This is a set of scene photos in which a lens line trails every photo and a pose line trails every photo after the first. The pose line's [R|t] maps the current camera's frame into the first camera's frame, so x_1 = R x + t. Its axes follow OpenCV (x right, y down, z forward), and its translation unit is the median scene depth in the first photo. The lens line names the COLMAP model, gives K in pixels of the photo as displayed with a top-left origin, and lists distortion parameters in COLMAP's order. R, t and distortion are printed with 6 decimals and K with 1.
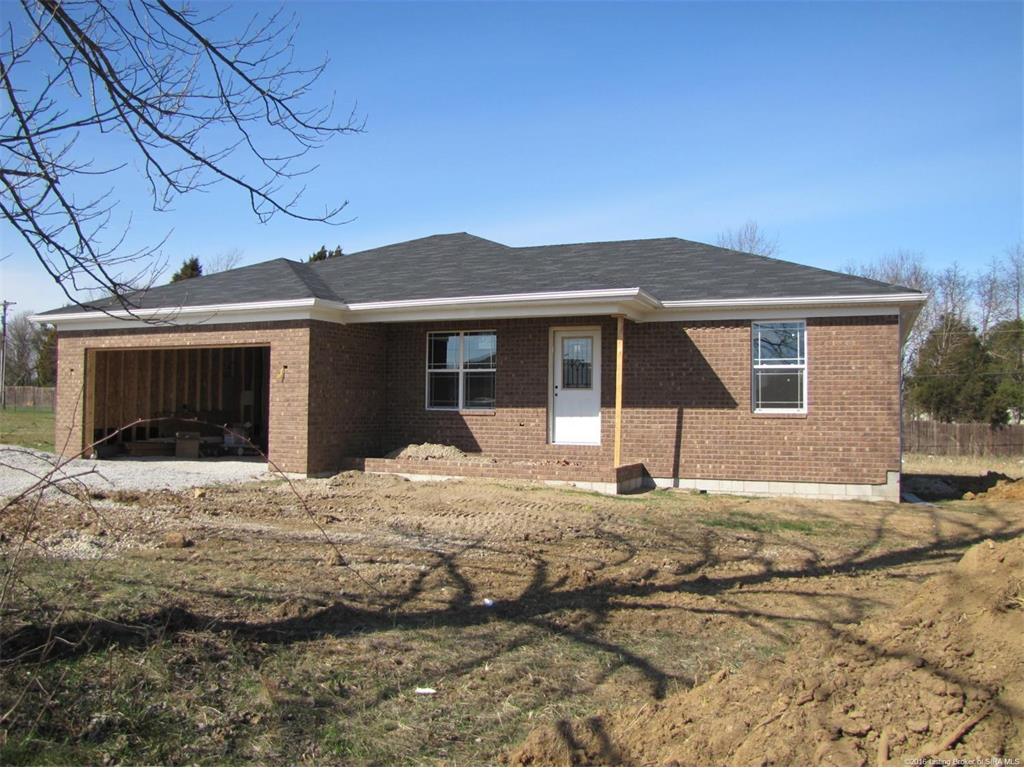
lens RADIAL K [[848.9, 0, 512.2], [0, 848.9, 383.7], [0, 0, 1]] dist [-0.088892, -0.001269]
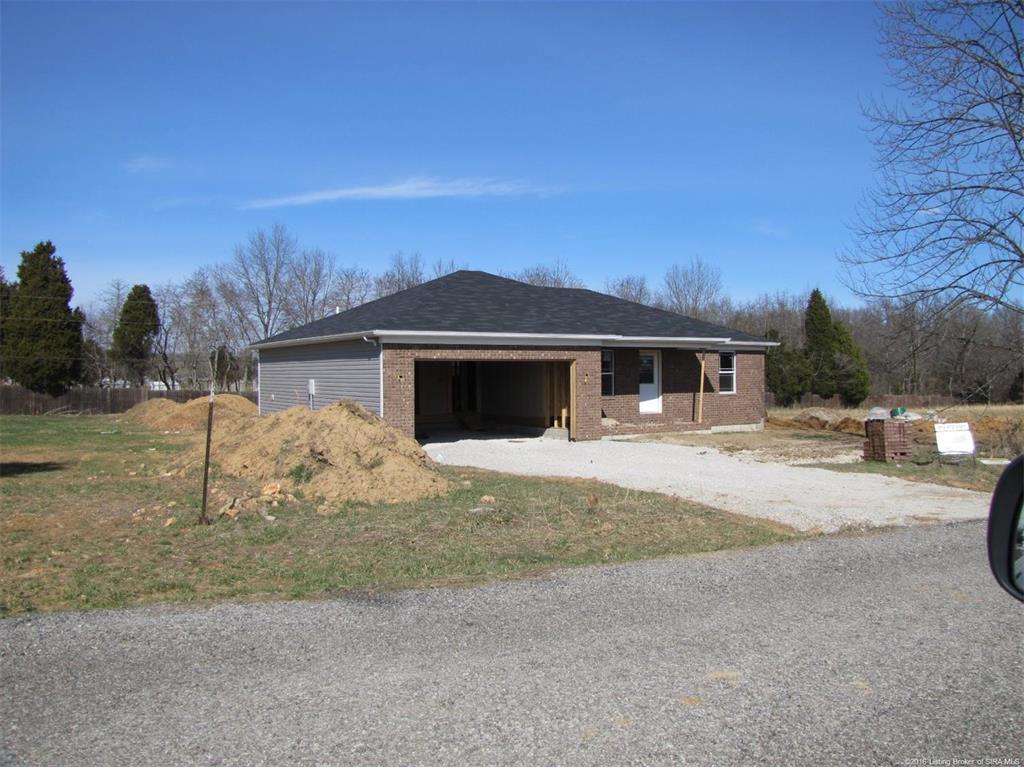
lens RADIAL K [[848.9, 0, 512.7], [0, 848.9, 384.6], [0, 0, 1]] dist [-0.088892, -0.001269]
pose [[0.577521, -0.027355, 0.815917, -1.677209], [-0.017529, 0.998793, 0.045894, -0.074264], [-0.816188, -0.040807, 0.576344, 0.188619]]
